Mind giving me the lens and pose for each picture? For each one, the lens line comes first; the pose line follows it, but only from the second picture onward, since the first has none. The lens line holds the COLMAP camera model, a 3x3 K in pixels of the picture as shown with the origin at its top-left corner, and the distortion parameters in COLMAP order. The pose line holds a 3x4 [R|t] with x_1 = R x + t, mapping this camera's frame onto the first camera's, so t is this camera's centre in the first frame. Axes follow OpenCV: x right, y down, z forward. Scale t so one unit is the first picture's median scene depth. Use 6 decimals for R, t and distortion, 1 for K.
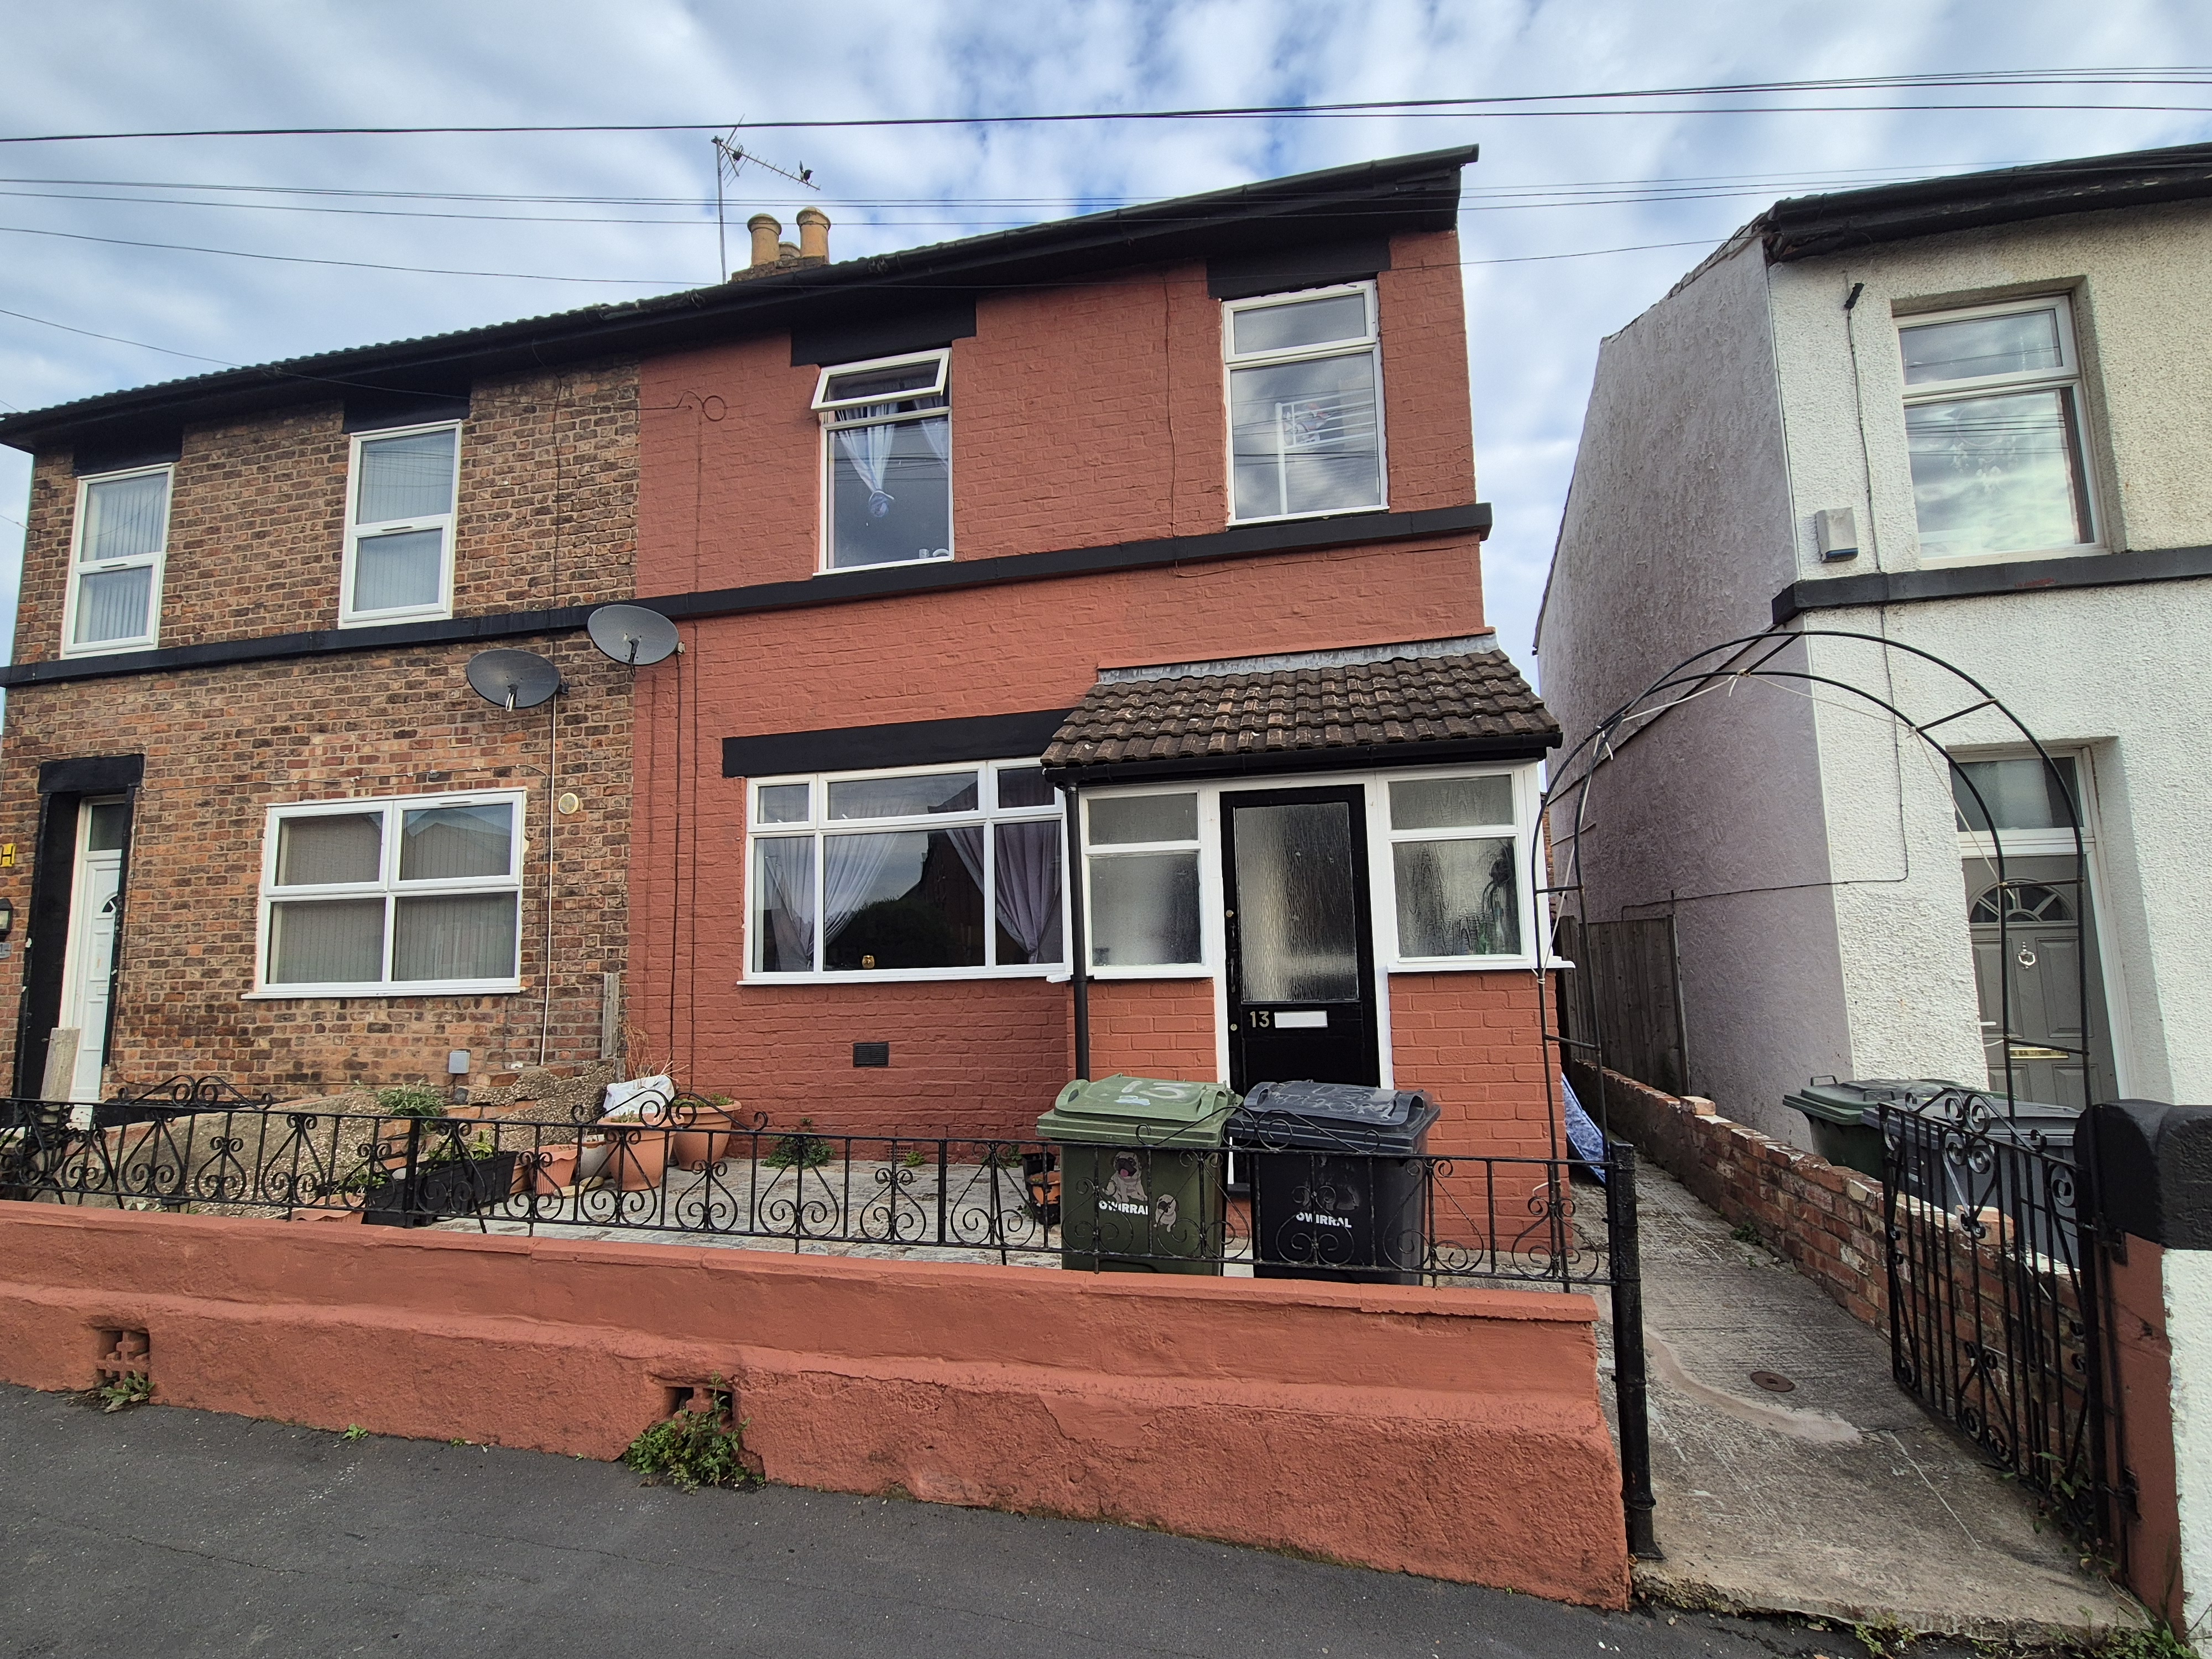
lens RADIAL K [[859.1, 0, 1108.5], [0, 859.1, 845.9], [0, 0, 1]] dist [0.001379, -0.000676]
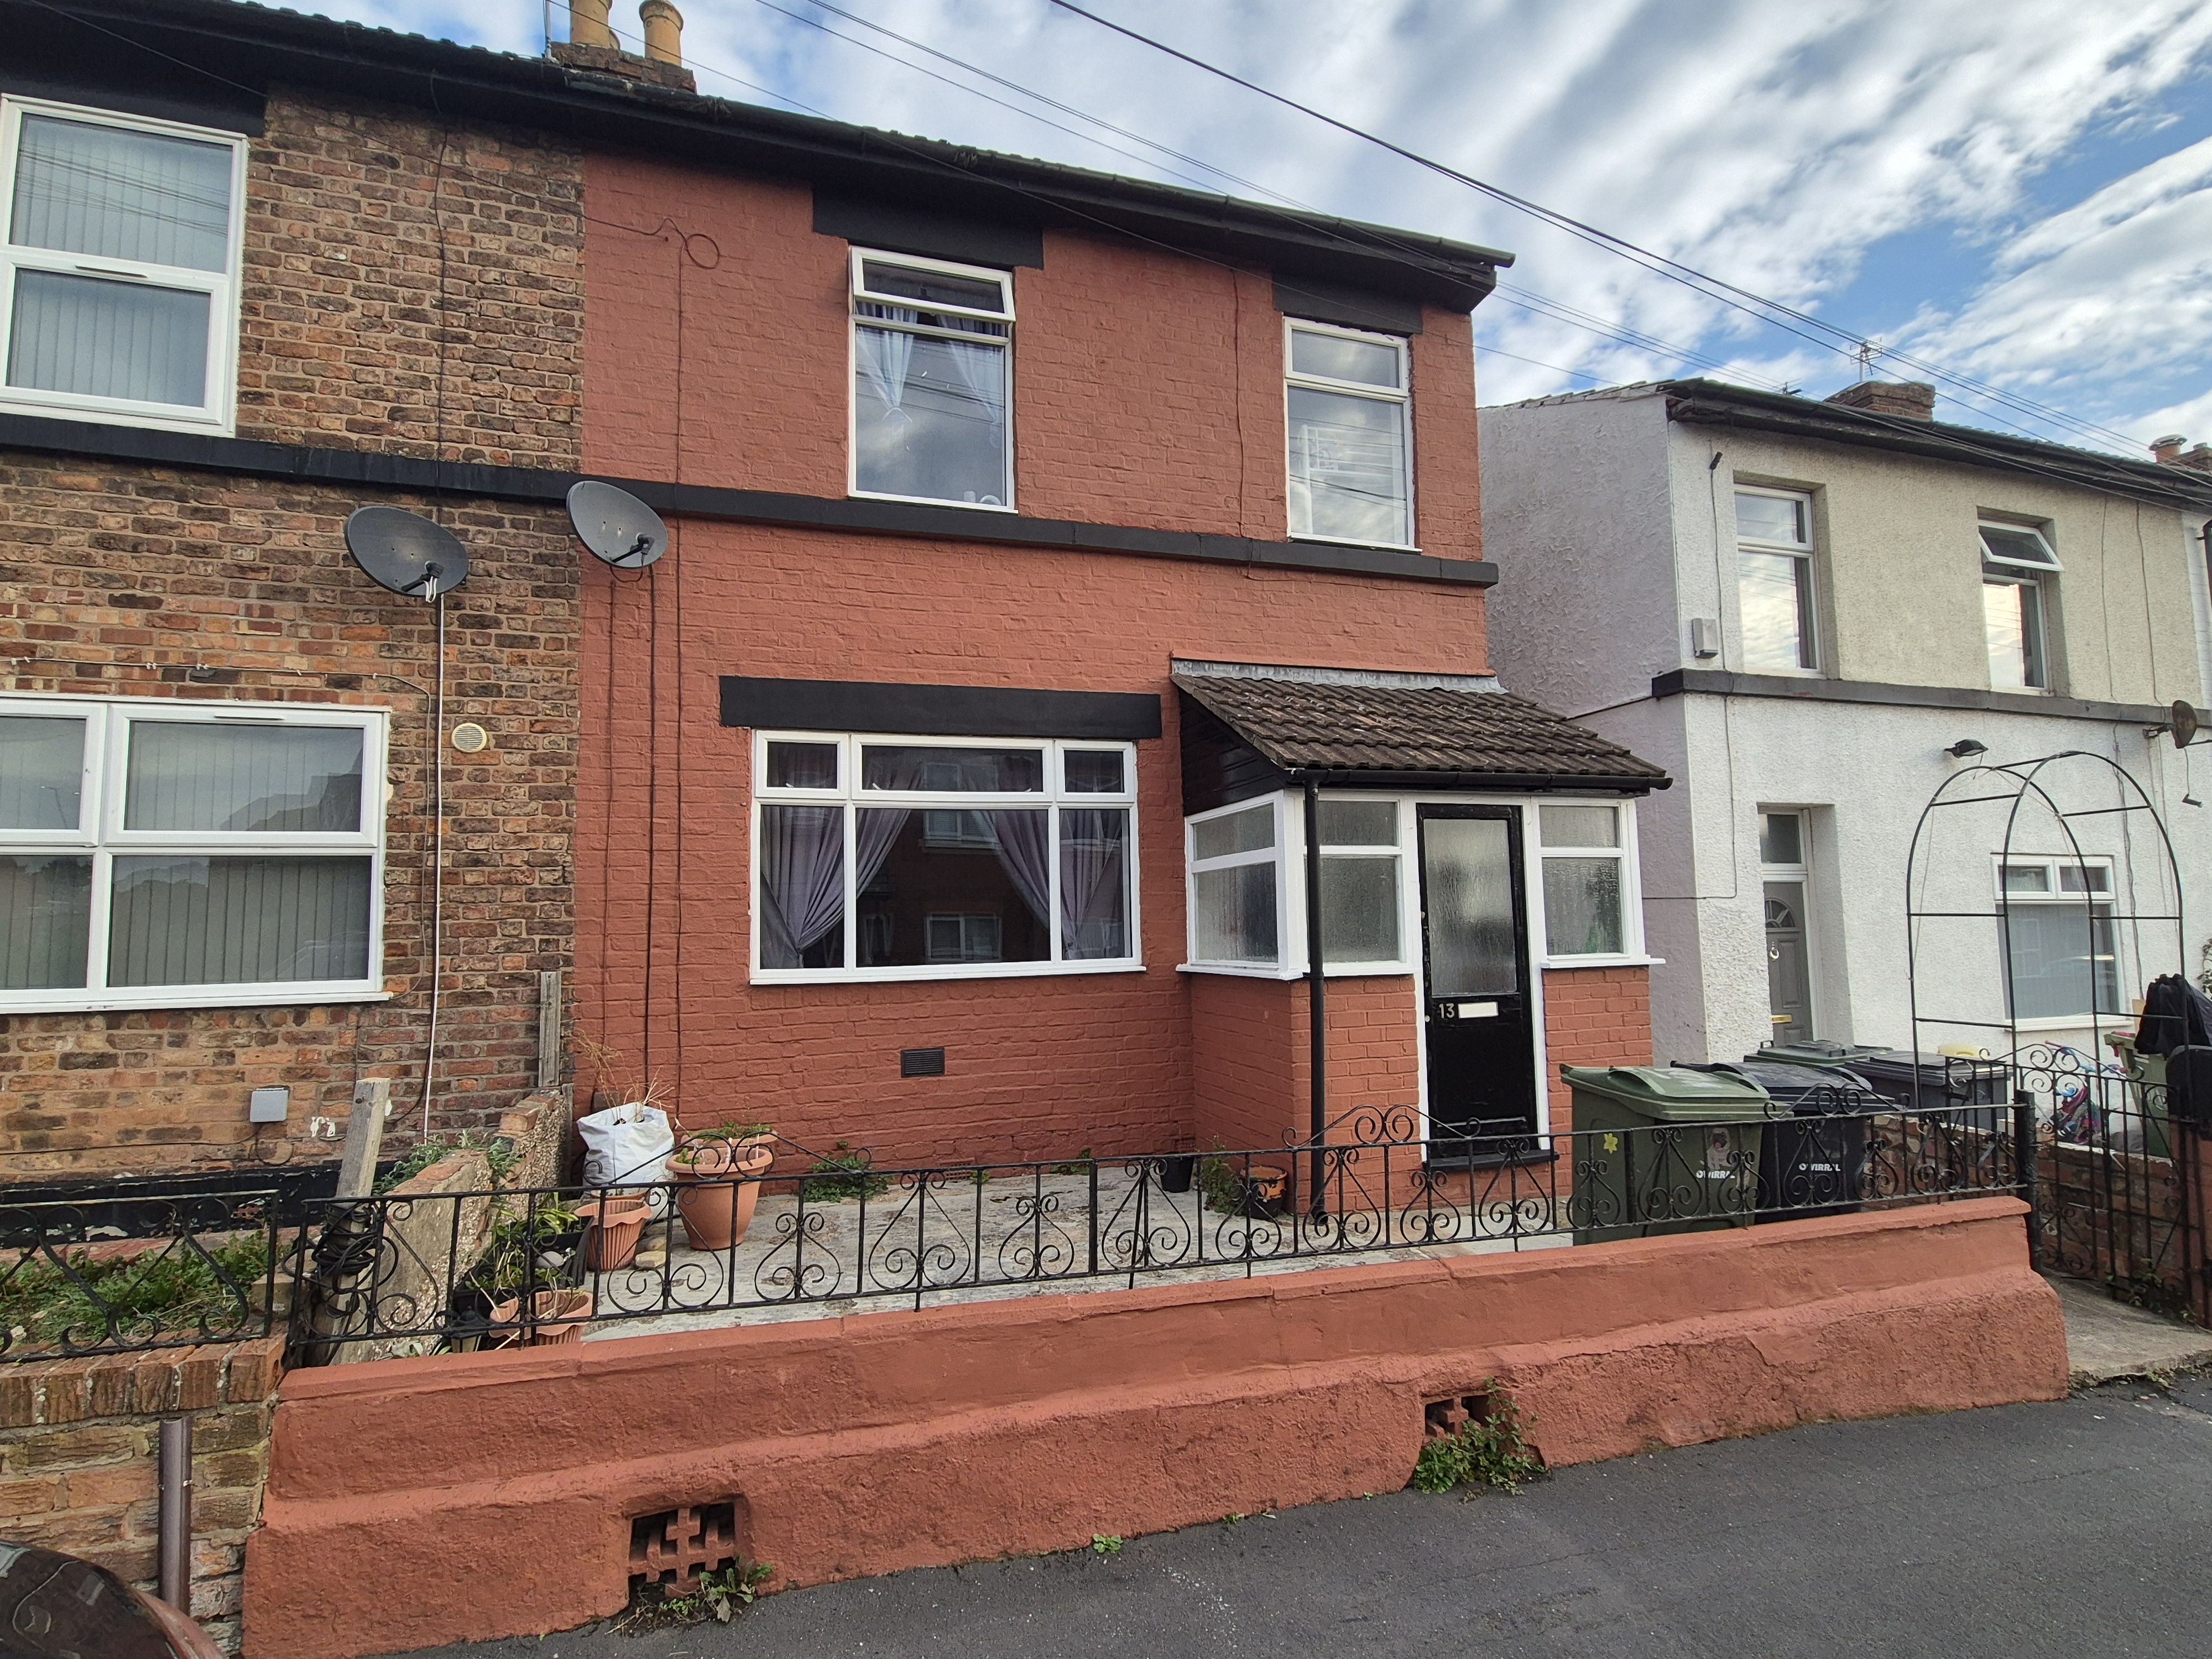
lens RADIAL K [[903.6, 0, 1106.9], [0, 903.6, 841.7], [0, 0, 1]] dist [0.002338, -0.000945]
pose [[0.905277, 0.051493, 0.421690, -0.478931], [-0.059397, 0.998219, 0.005617, 0.001891], [-0.420650, -0.030132, 0.906723, 0.086941]]
